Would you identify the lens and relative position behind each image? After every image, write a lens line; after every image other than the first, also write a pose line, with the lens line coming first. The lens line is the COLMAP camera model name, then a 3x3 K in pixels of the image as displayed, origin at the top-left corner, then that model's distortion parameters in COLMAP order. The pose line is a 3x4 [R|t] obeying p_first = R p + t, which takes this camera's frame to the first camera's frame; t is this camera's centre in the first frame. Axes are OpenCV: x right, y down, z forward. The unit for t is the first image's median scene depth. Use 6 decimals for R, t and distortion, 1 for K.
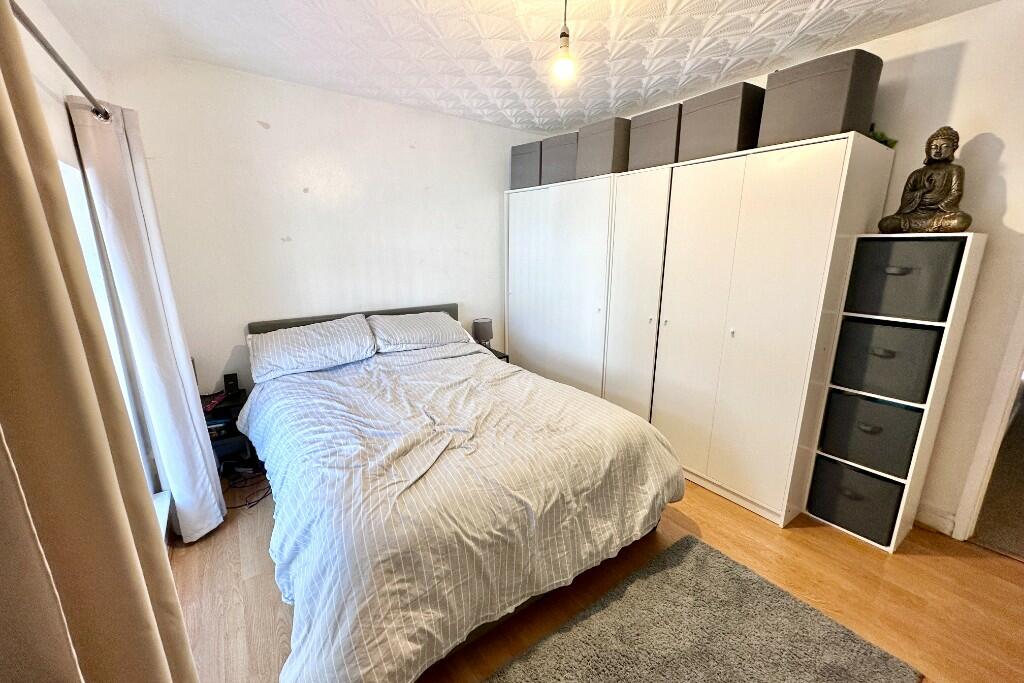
lens RADIAL K [[407.1, 0, 510.5], [0, 407.1, 340.3], [0, 0, 1]] dist [-0.002521, -0.000766]
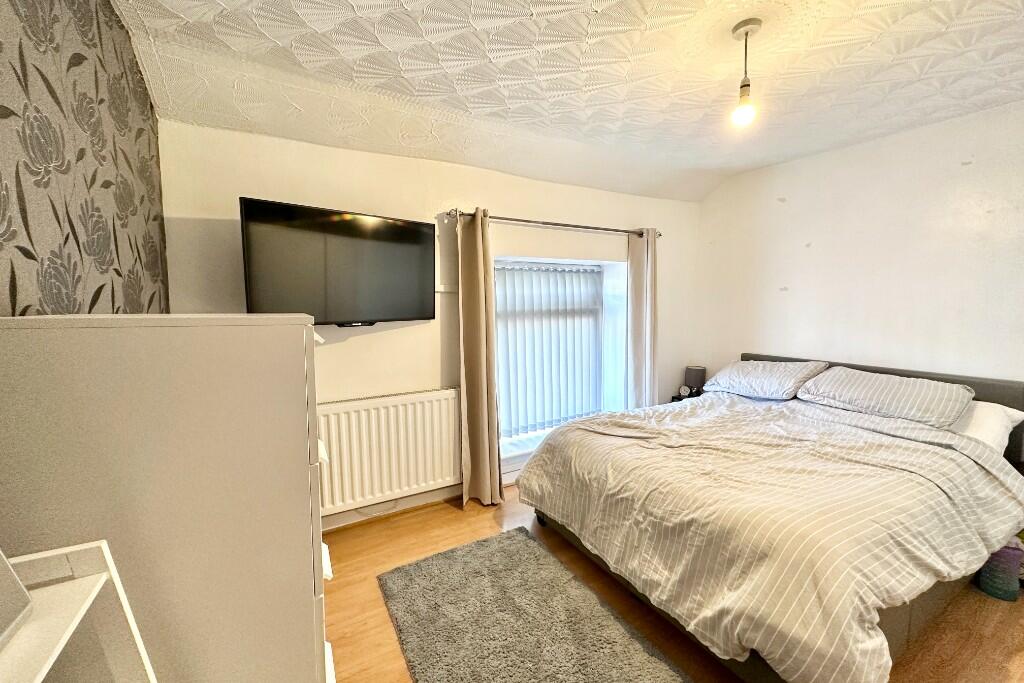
lens RADIAL K [[407.1, 0, 511.0], [0, 407.1, 338.8], [0, 0, 1]] dist [-0.002521, -0.000766]
pose [[-0.100437, 0.086405, -0.991184, 0.798490], [-0.225284, 0.968373, 0.107245, -0.065033], [0.969102, 0.234069, -0.077795, 0.411088]]
